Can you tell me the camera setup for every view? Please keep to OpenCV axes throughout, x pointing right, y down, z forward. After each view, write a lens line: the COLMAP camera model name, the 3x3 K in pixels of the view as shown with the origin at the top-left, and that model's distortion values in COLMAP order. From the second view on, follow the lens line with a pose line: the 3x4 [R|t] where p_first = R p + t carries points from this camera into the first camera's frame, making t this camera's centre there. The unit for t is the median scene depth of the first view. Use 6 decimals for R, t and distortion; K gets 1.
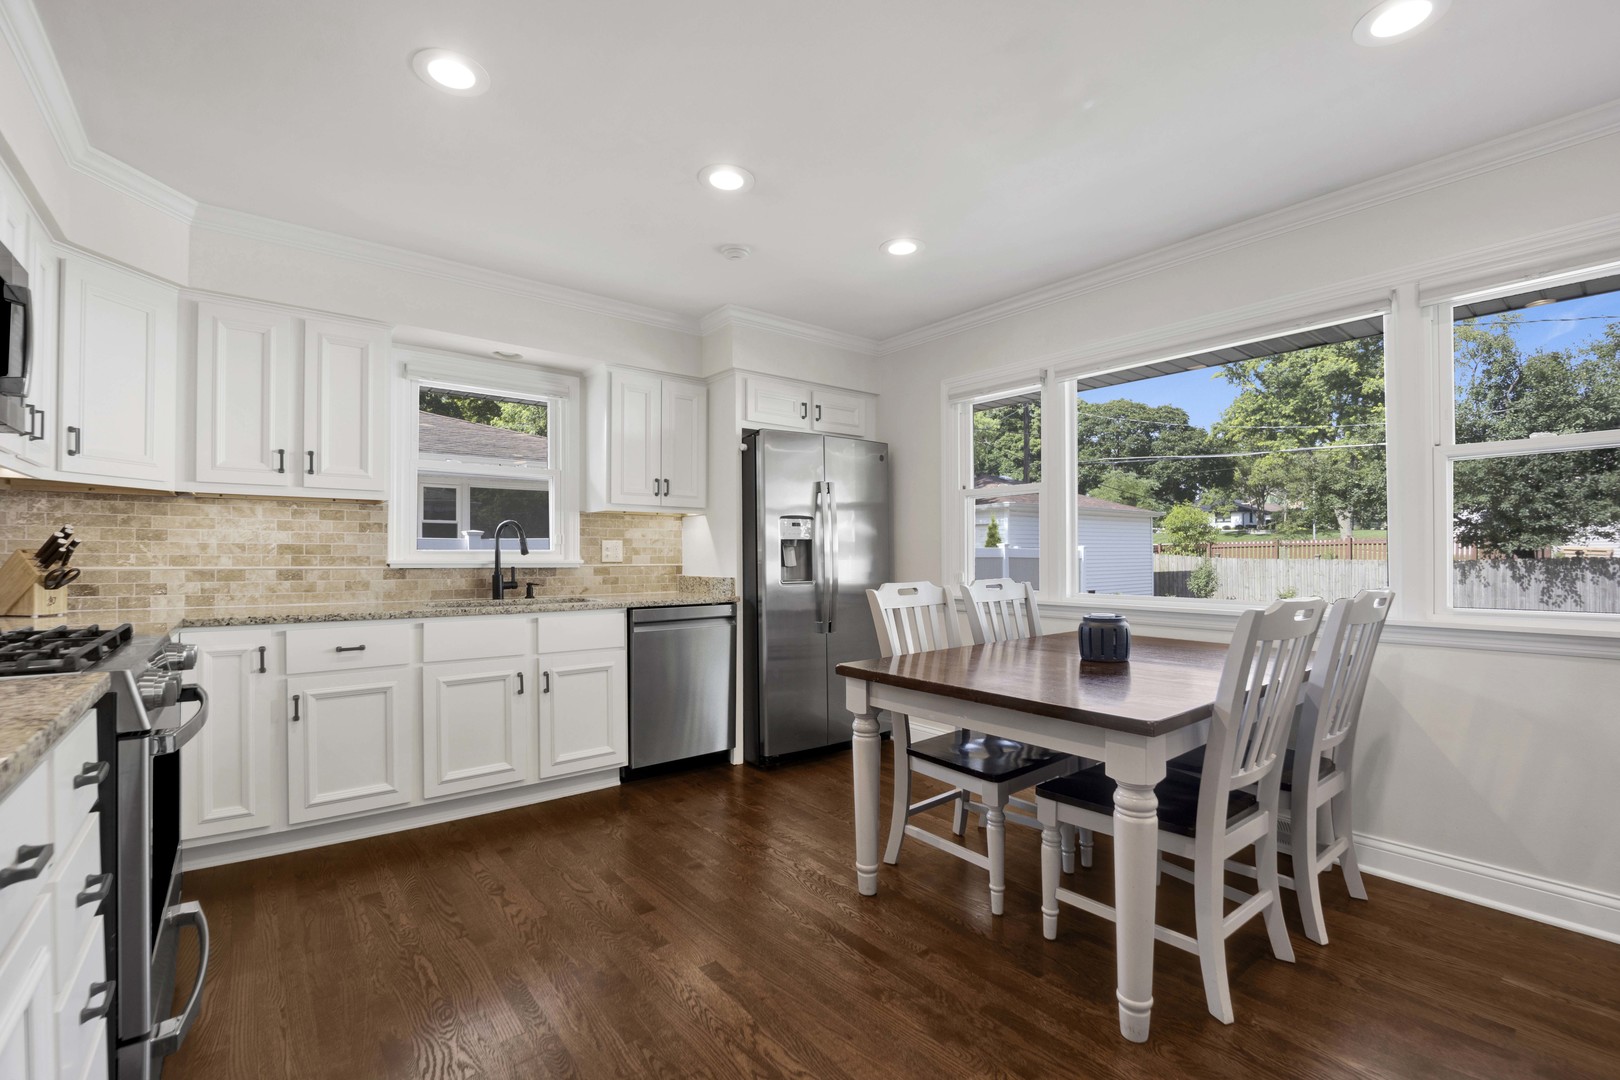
lens RADIAL K [[675.9, 0, 810.0], [0, 675.9, 540.0], [0, 0, 1]] dist [-0.034367, -0.000114]
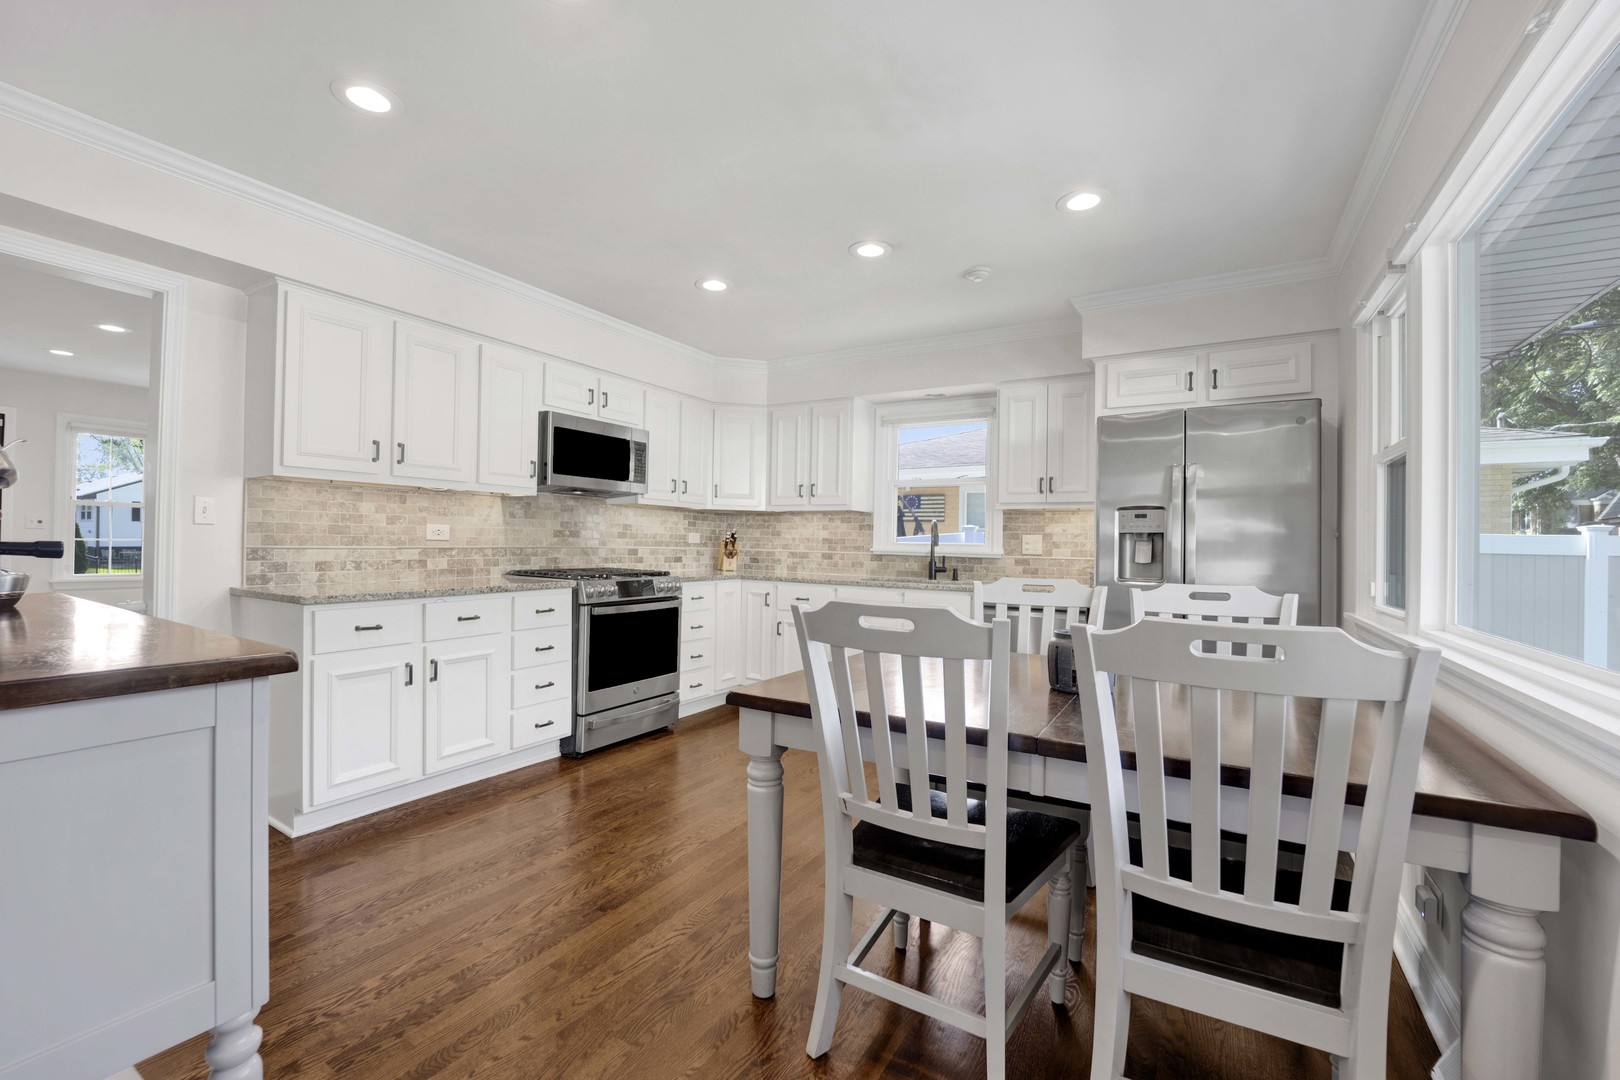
lens RADIAL K [[675.9, 0, 810.0], [0, 675.9, 540.0], [0, 0, 1]] dist [-0.034367, -0.000114]
pose [[0.352219, 0.001266, -0.935917, 0.773733], [0.002546, 0.999994, 0.002311, 0.006591], [0.935914, -0.003197, 0.352213, 0.327495]]
